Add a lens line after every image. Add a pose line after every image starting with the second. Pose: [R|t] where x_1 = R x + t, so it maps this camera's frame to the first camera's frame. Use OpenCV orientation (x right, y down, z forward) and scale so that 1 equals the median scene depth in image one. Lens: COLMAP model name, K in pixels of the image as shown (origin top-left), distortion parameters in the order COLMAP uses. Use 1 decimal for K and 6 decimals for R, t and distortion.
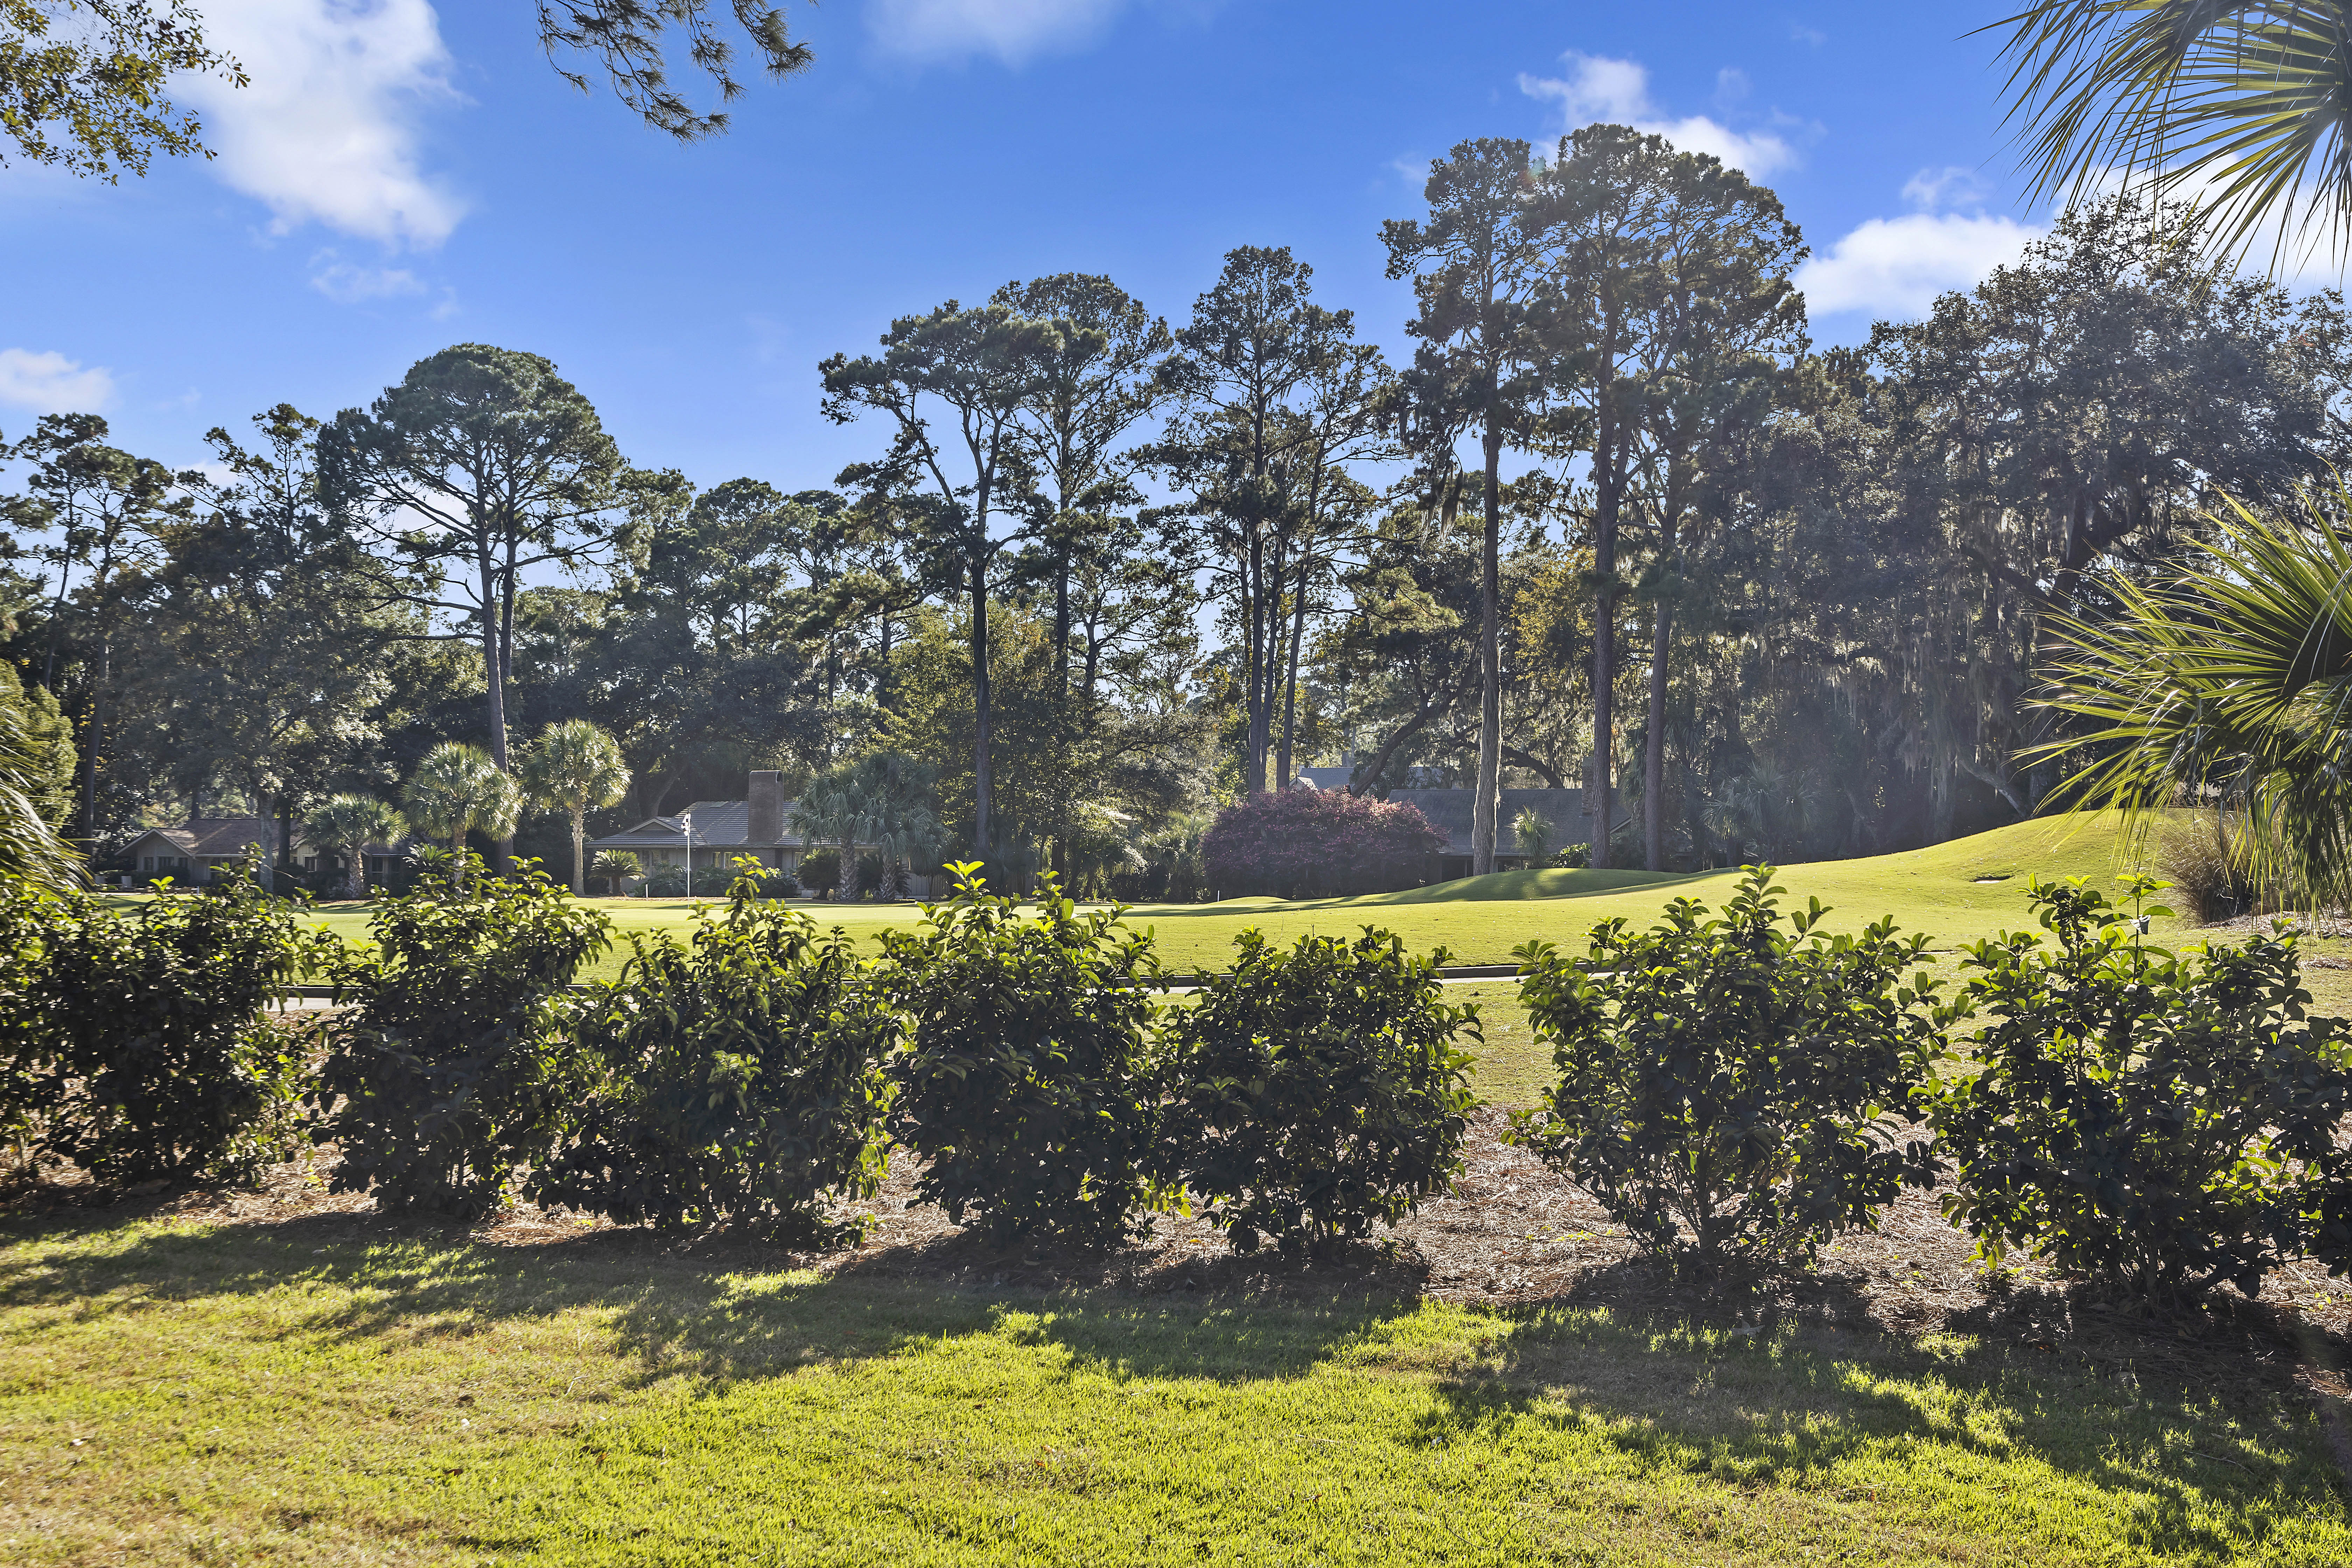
lens RADIAL K [[2197.7, 0, 1211.6], [0, 2197.7, 802.7], [0, 0, 1]] dist [-0.018680, 0.000000]
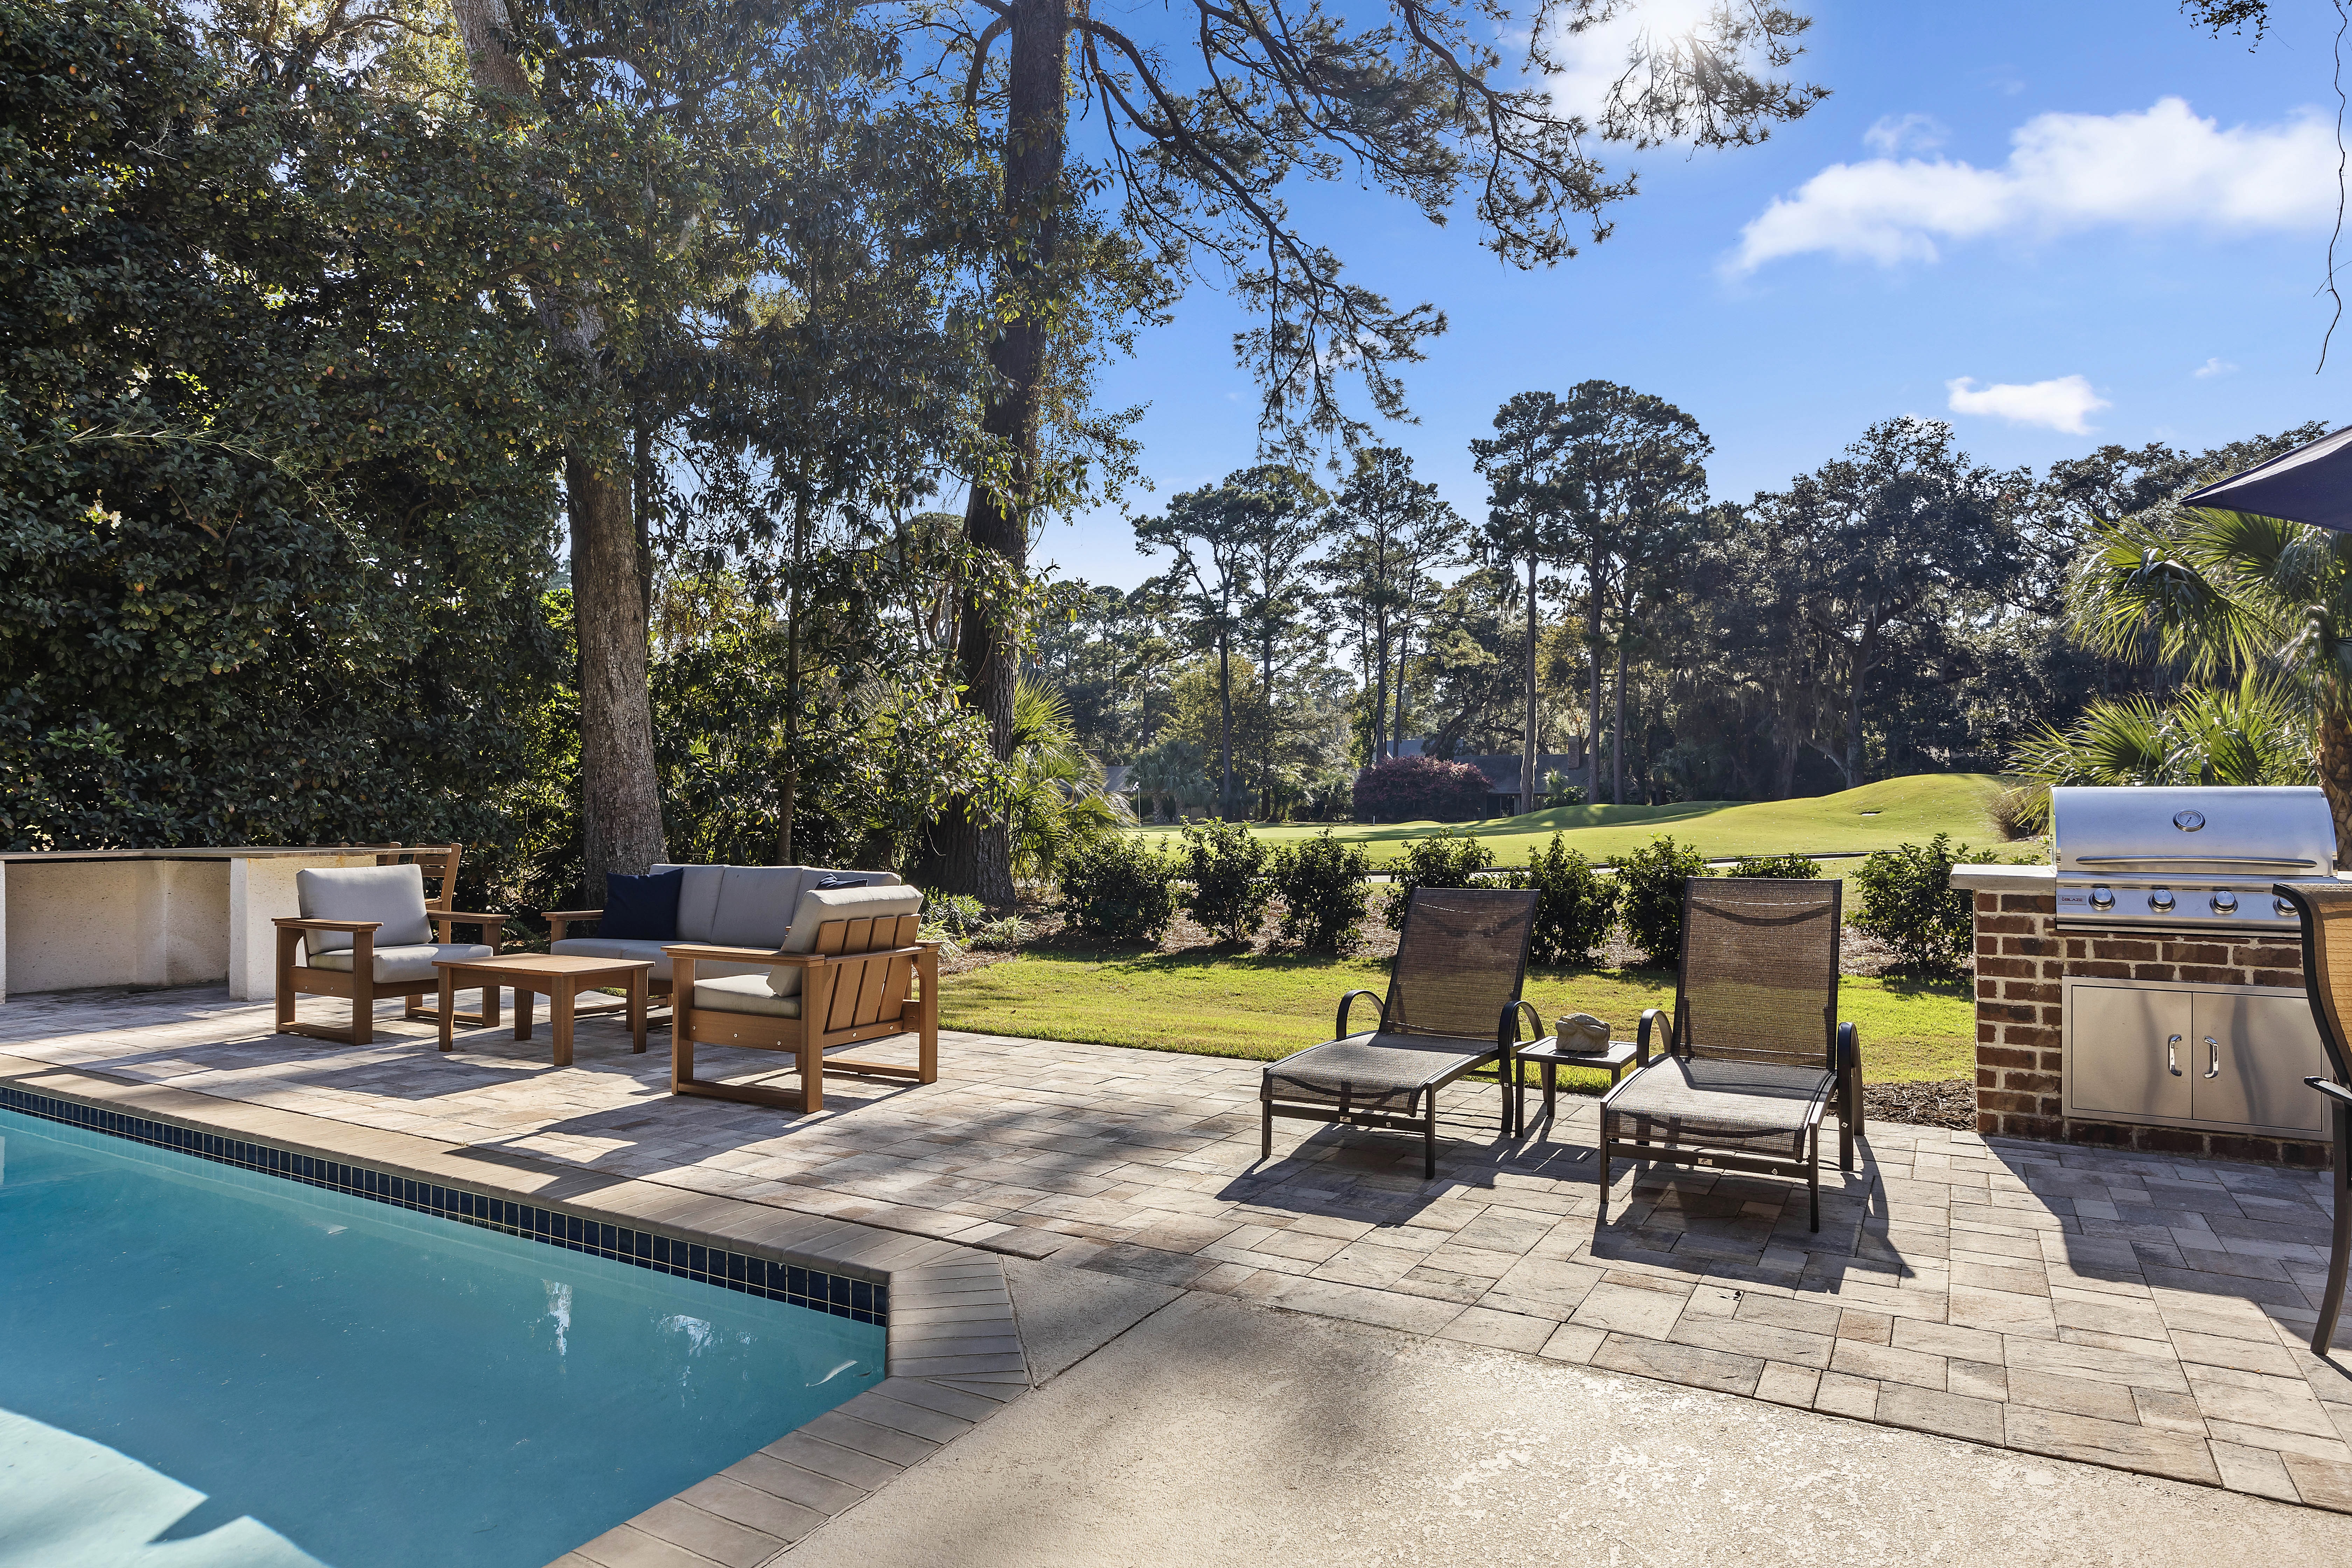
lens RADIAL K [[1401.0, 0, 1162.4], [0, 1401.0, 788.7], [0, 0, 1]] dist [0.006278, -0.005673]
pose [[0.997739, -0.010598, -0.066363, -0.082991], [0.012015, 0.999708, 0.020984, -0.006827], [0.066121, -0.021734, 0.997575, -0.134884]]
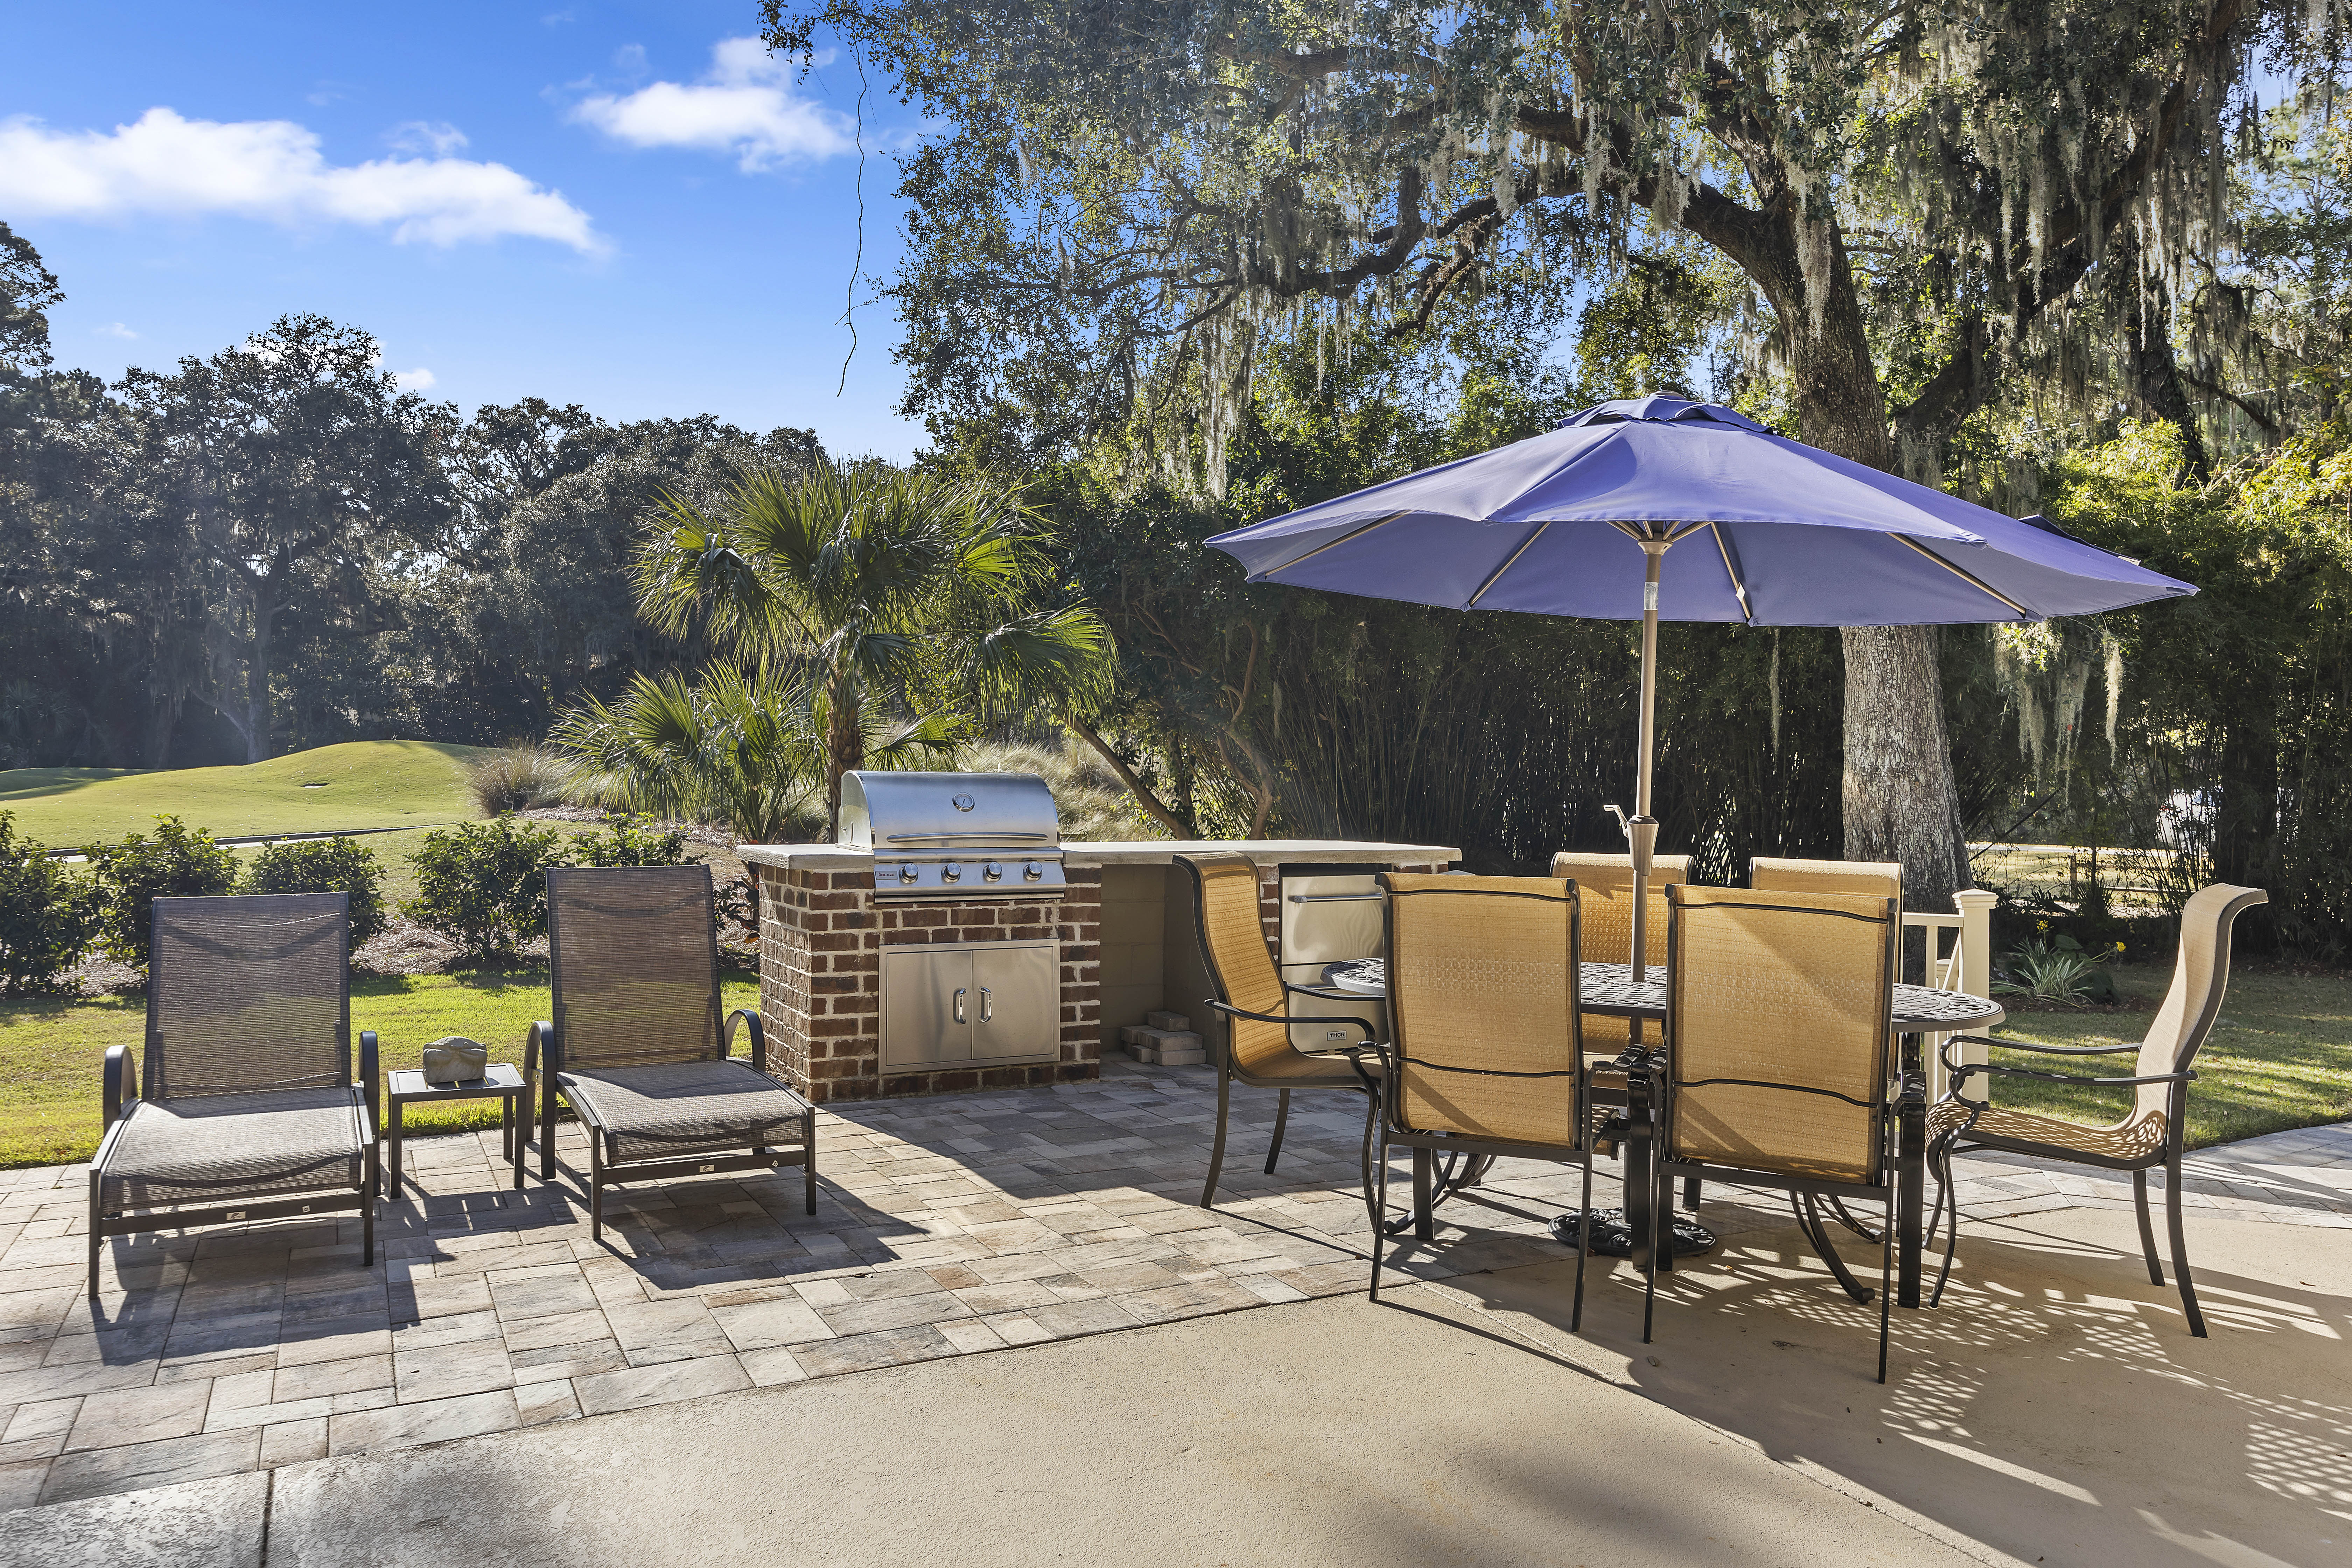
lens RADIAL K [[1653.8, 0, 1198.0], [0, 1653.8, 815.0], [0, 0, 1]] dist [0.003535, -0.003193]
pose [[0.594976, -0.021043, 0.803468, -0.107588], [-0.029279, 0.998426, 0.047831, -0.007388], [-0.803210, -0.051983, 0.593423, -0.127935]]
